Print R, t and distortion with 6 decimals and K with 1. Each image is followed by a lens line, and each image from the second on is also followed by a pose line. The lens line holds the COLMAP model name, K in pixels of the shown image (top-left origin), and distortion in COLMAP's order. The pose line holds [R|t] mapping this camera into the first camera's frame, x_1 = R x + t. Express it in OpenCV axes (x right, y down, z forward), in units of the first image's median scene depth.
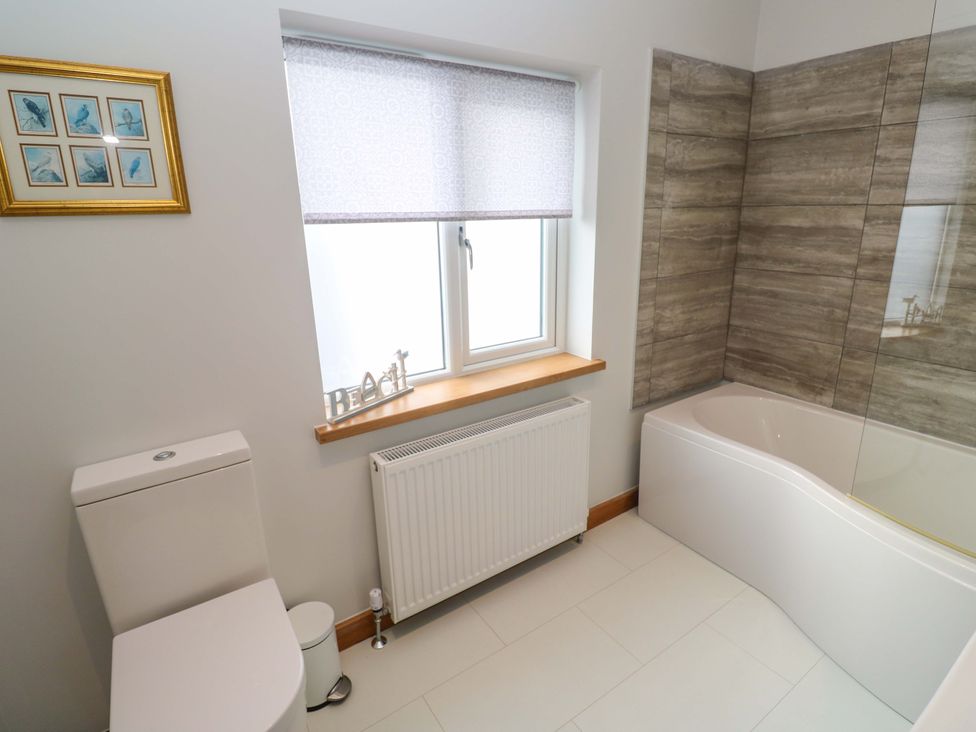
lens RADIAL K [[506.2, 0, 499.1], [0, 506.2, 353.2], [0, 0, 1]] dist [0.001754, -0.014483]
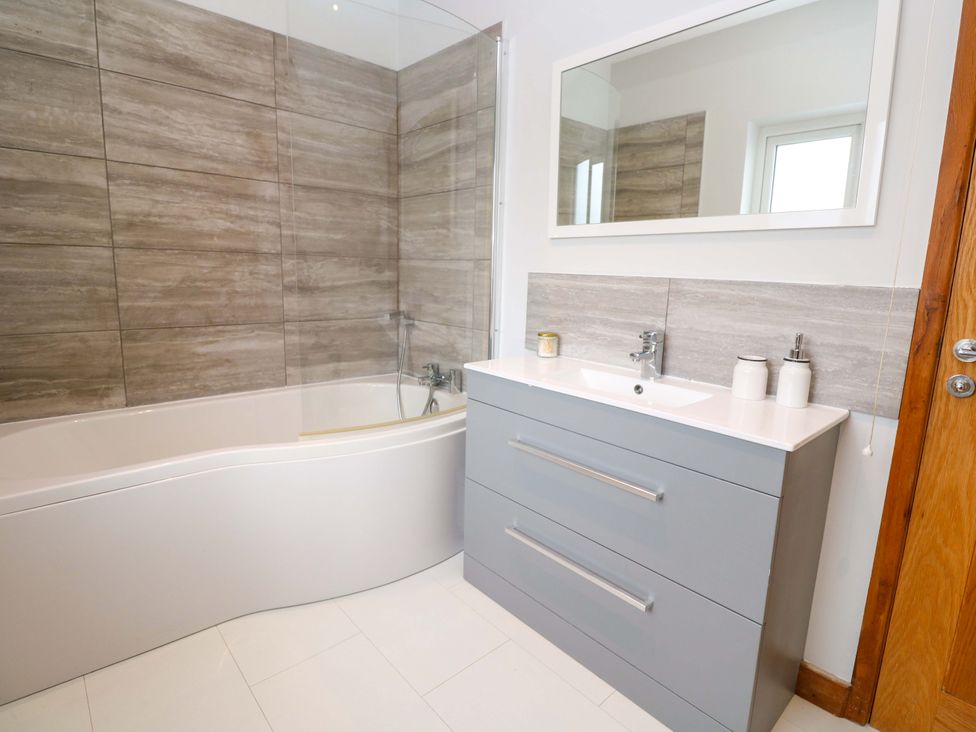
lens RADIAL K [[506.2, 0, 499.1], [0, 506.2, 353.2], [0, 0, 1]] dist [0.001754, -0.014483]
pose [[-0.146250, -0.155532, 0.976945, -0.242933], [0.237725, 0.953099, 0.187324, 0.016512], [-0.960259, 0.259640, -0.102416, 0.512876]]
